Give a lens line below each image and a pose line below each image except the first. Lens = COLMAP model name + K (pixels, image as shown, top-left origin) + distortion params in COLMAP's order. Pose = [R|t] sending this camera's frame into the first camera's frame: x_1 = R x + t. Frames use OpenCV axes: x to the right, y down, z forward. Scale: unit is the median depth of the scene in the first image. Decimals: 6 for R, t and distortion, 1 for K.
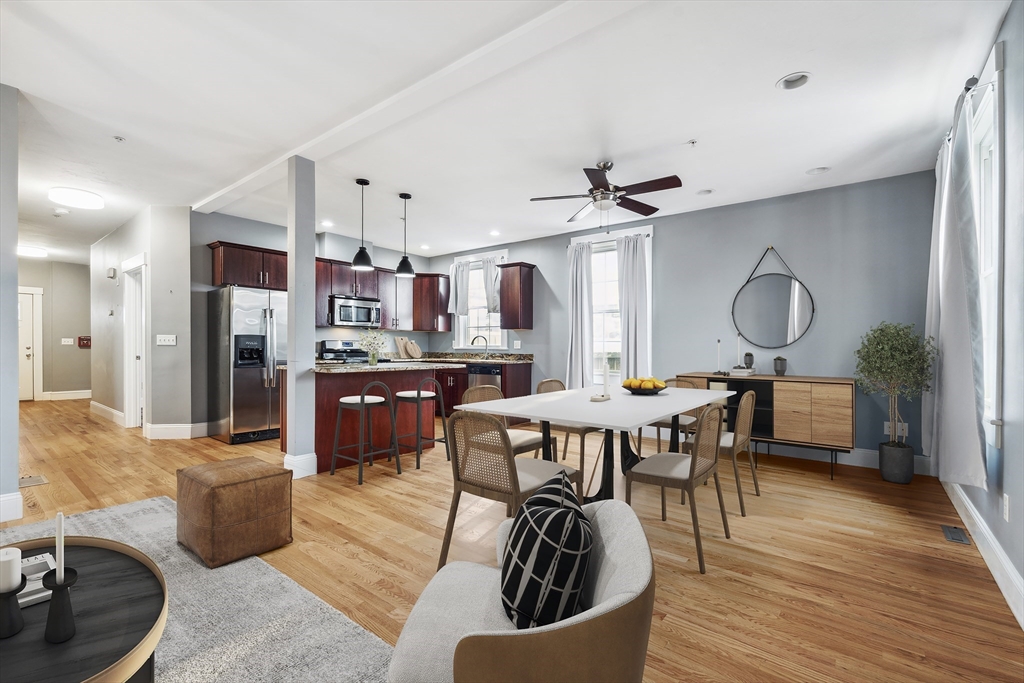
lens RADIAL K [[451.2, 0, 509.7], [0, 451.2, 345.6], [0, 0, 1]] dist [-0.012691, -0.000431]
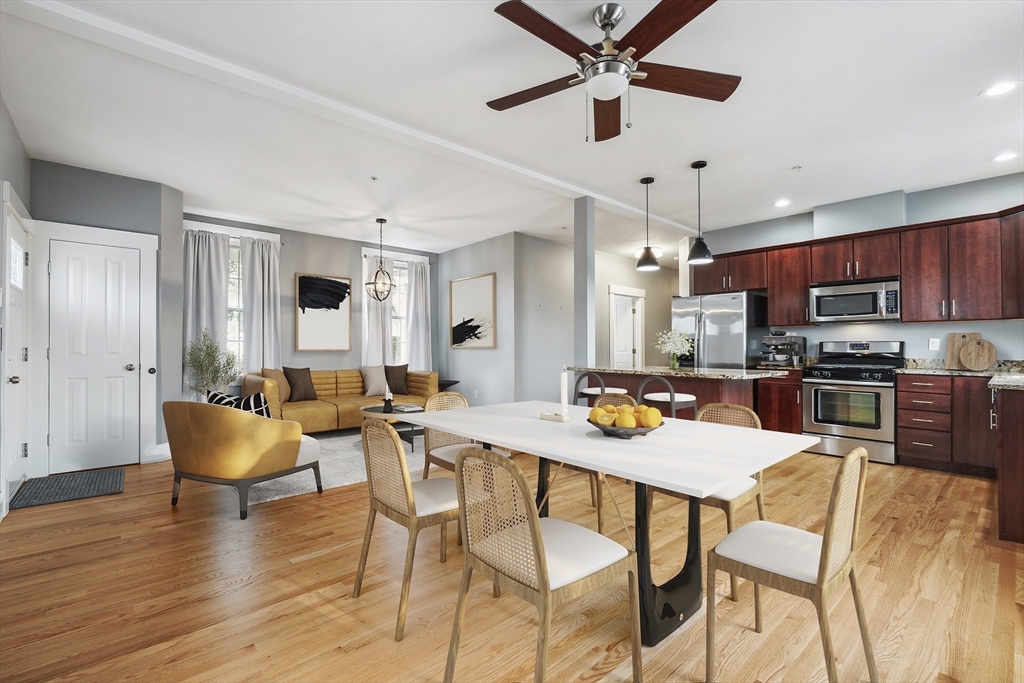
lens RADIAL K [[451.2, 0, 509.2], [0, 451.2, 343.0], [0, 0, 1]] dist [-0.012691, -0.000431]
pose [[-0.179138, -0.018153, -0.983656, 0.462761], [-0.002495, 0.999835, -0.017997, 0.006319], [0.983821, -0.000770, -0.179154, 0.593046]]
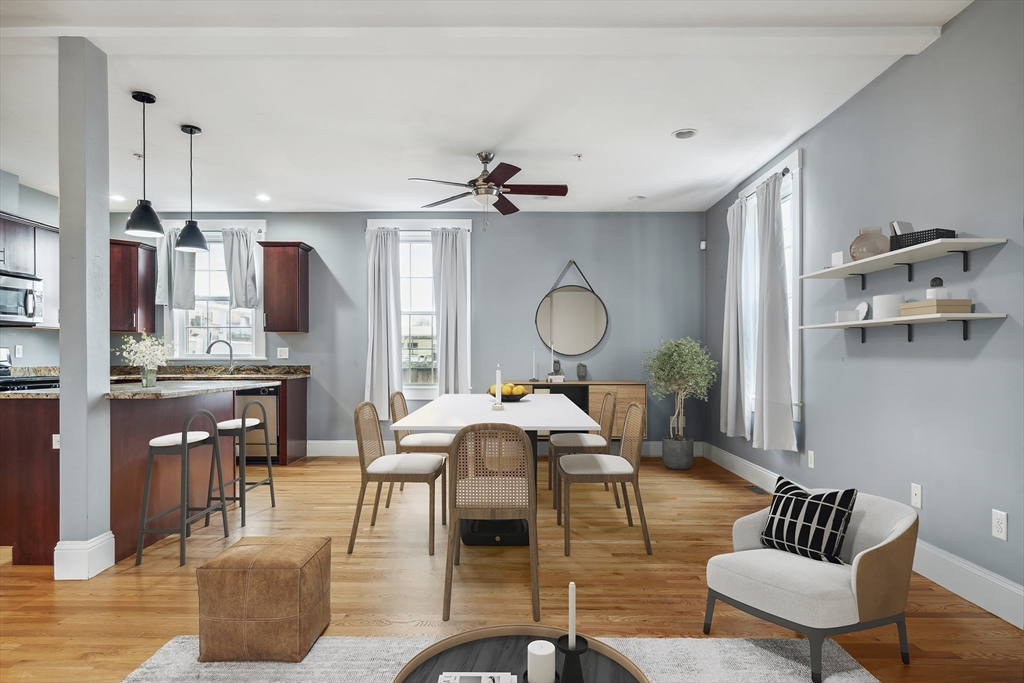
lens RADIAL K [[580.3, 0, 523.5], [0, 580.3, 354.9], [0, 0, 1]] dist [-0.017332, 0.003102]
pose [[0.780489, -0.004699, 0.625152, -0.280074], [0.003444, 0.999989, 0.003217, -0.000952], [-0.625160, -0.000358, 0.780497, 0.022645]]
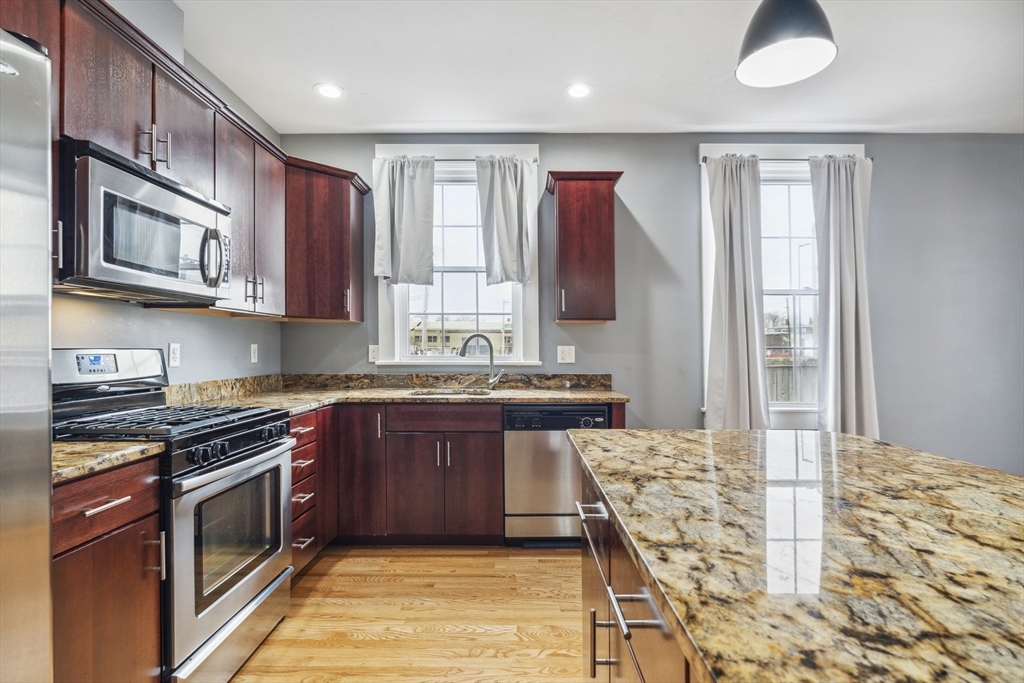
lens RADIAL K [[507.3, 0, 521.4], [0, 507.3, 344.2], [0, 0, 1]] dist [-0.000313, 0.001272]
pose [[0.787275, 0.000643, 0.616602, -0.360216], [0.000696, 0.999998, -0.001931, -0.012603], [-0.616602, 0.001949, 0.787273, 0.650350]]
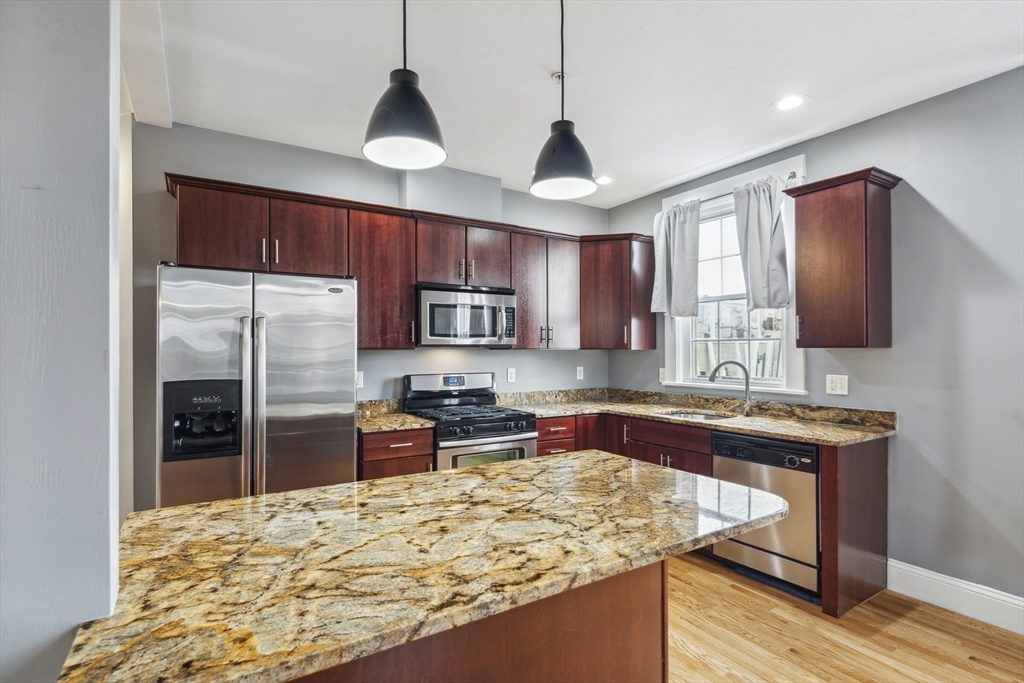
lens RADIAL K [[507.3, 0, 506.5], [0, 507.3, 350.8], [0, 0, 1]] dist [-0.000313, 0.001272]
pose [[0.940137, -0.007770, -0.340707, -0.112648], [0.008334, 0.999965, 0.000193, -0.037212], [0.340694, -0.003021, 0.940170, 0.495462]]
